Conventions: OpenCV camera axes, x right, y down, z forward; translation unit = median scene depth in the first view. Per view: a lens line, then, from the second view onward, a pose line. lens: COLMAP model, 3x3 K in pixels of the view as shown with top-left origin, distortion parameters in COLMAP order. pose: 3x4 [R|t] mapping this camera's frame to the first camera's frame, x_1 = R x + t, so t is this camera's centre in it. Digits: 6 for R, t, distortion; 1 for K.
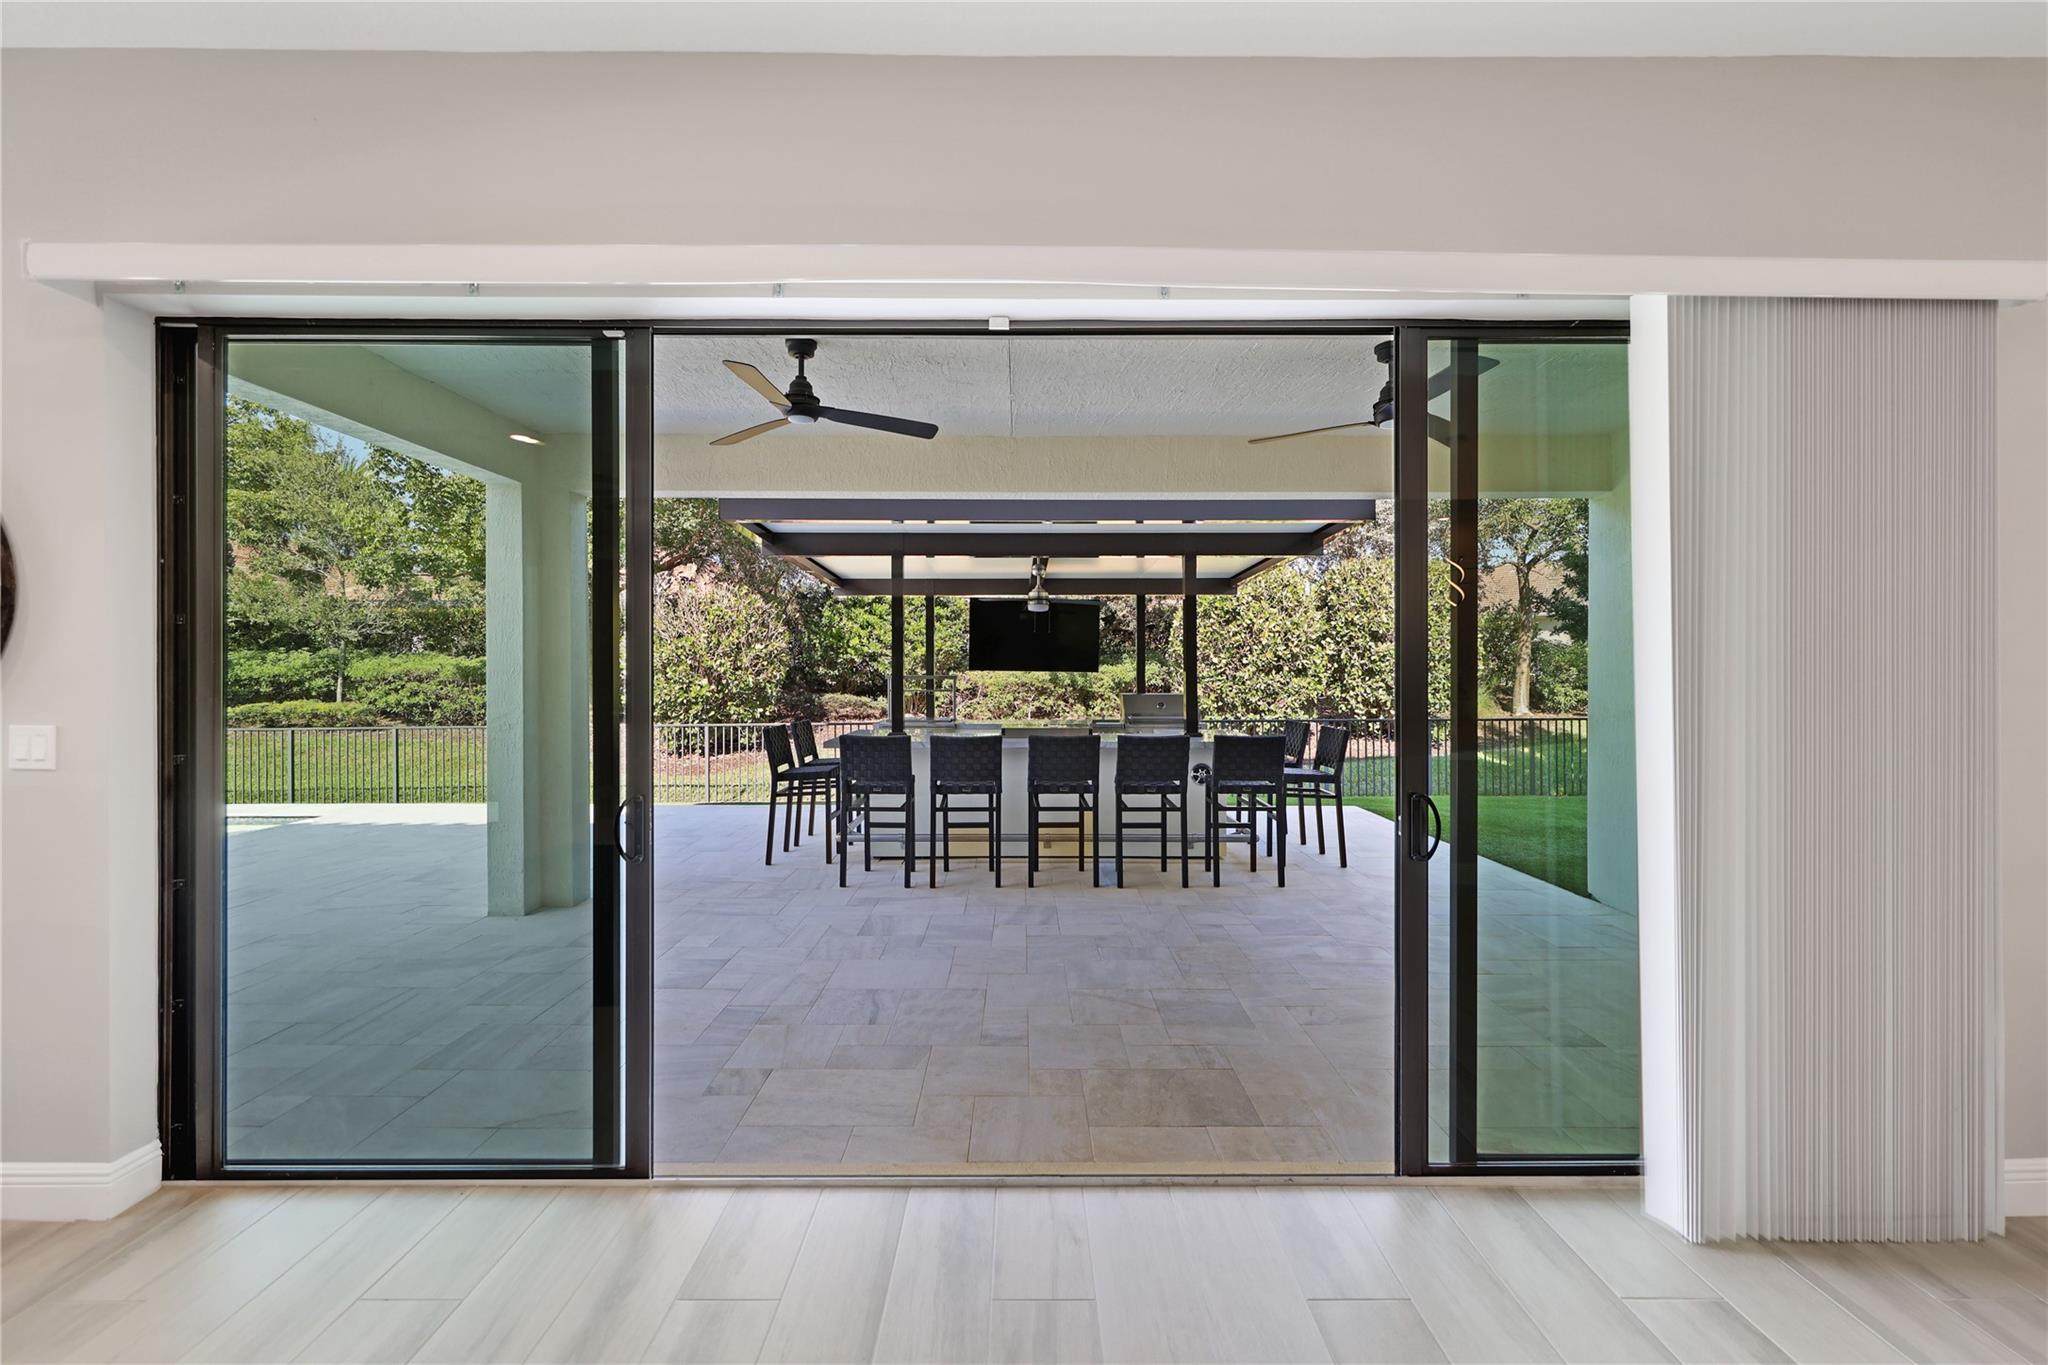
lens RADIAL K [[803.5, 0, 1032.5], [0, 803.5, 681.3], [0, 0, 1]] dist [0.006700, -0.000016]
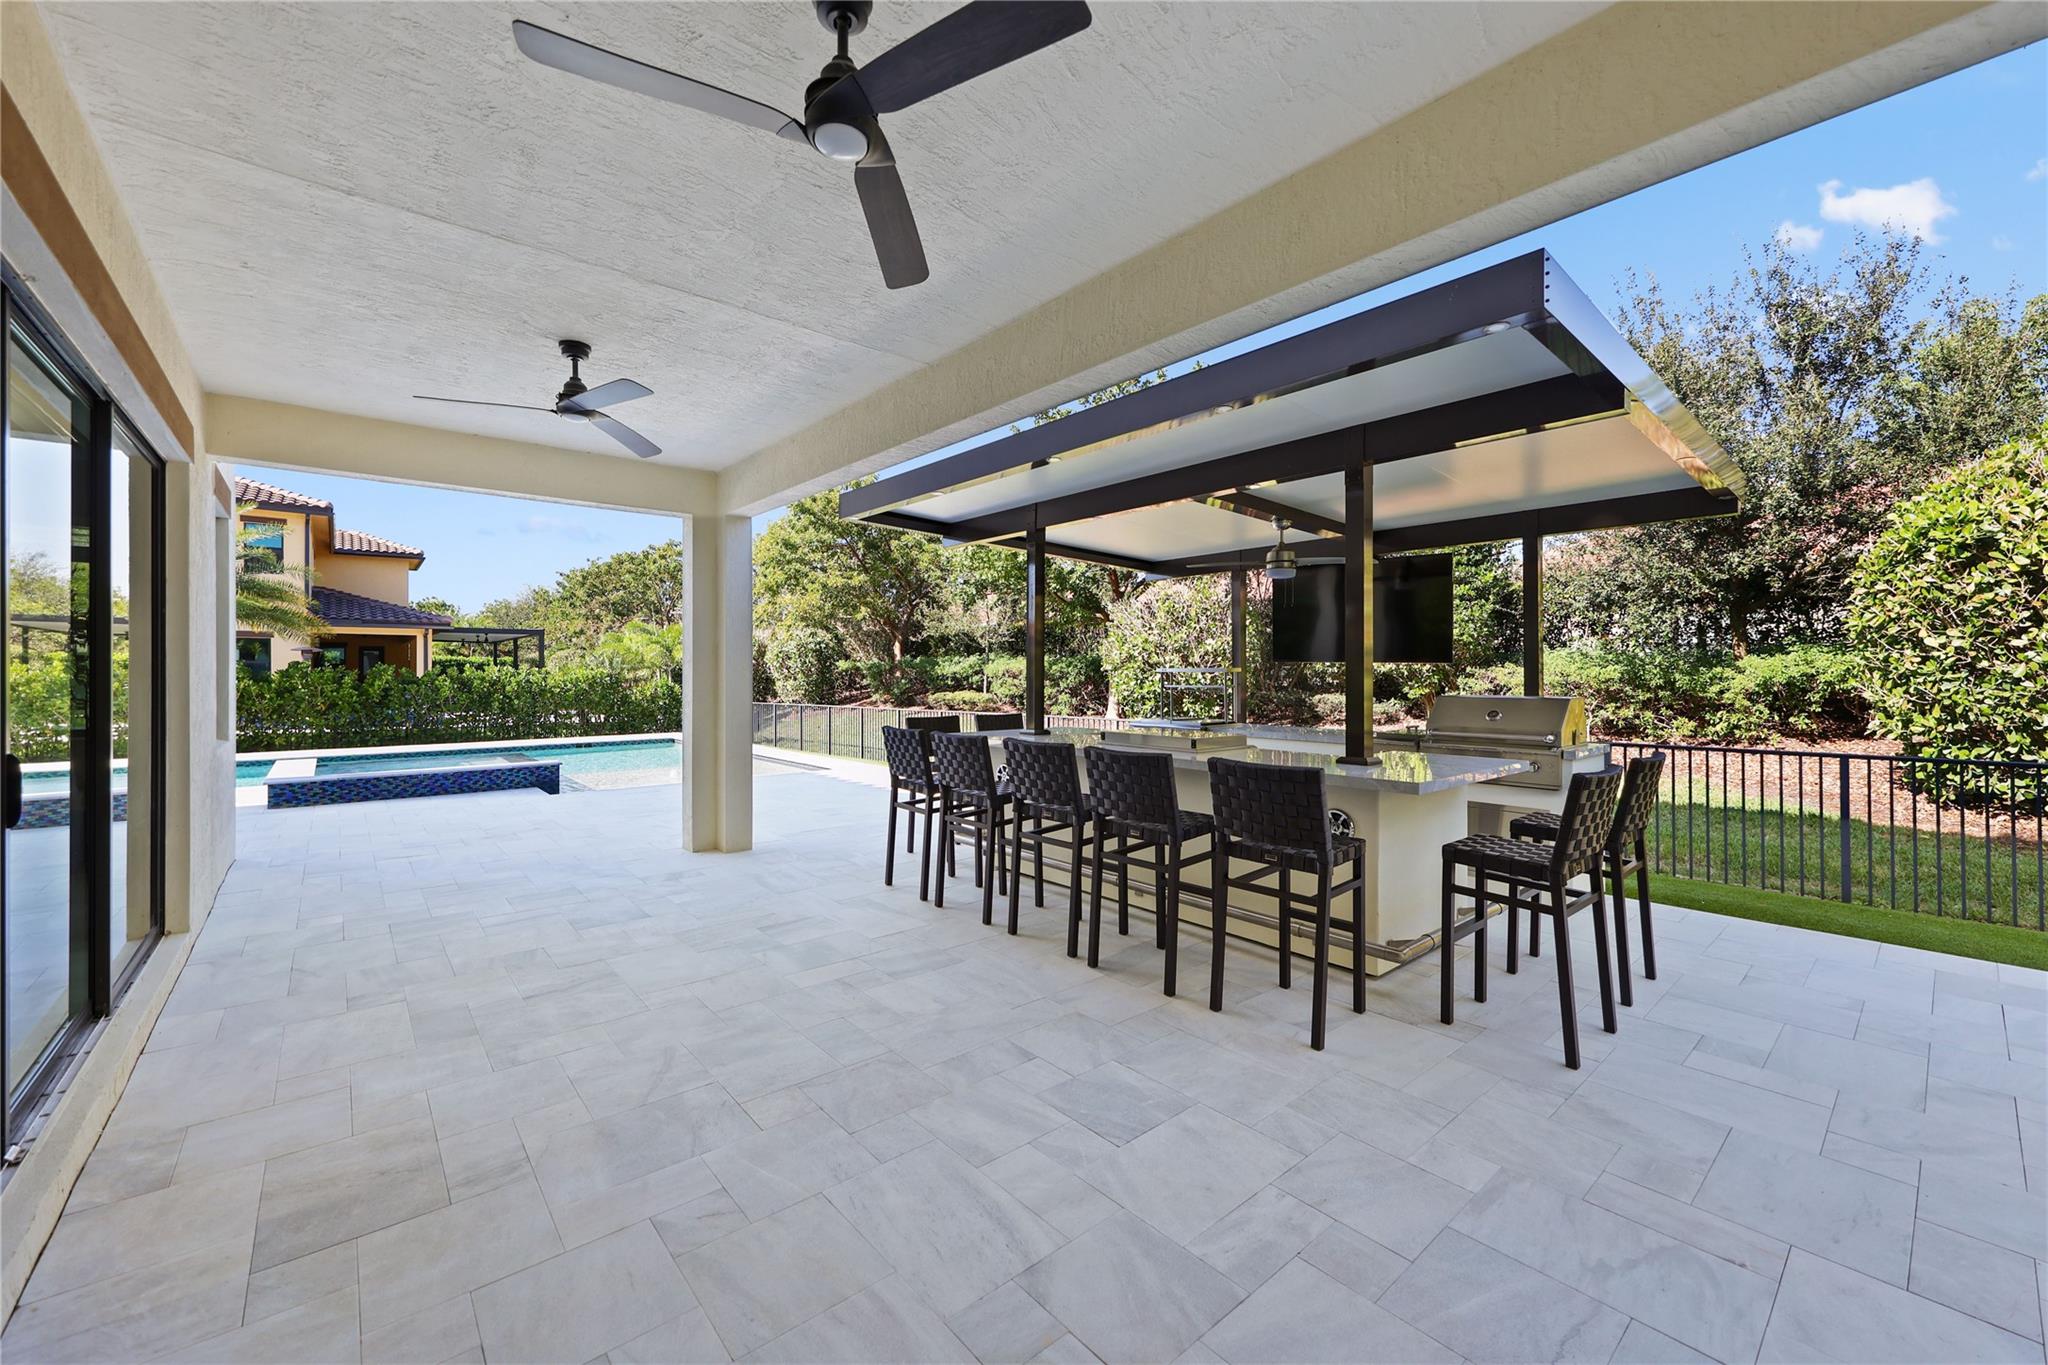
lens RADIAL K [[803.5, 0, 1023.0], [0, 803.5, 672.1], [0, 0, 1]] dist [0.006700, -0.000016]
pose [[0.638382, -0.001579, -0.769718, 0.715927], [-0.008669, 0.999920, -0.009241, 0.009482], [0.769671, 0.012572, 0.638317, 0.593667]]
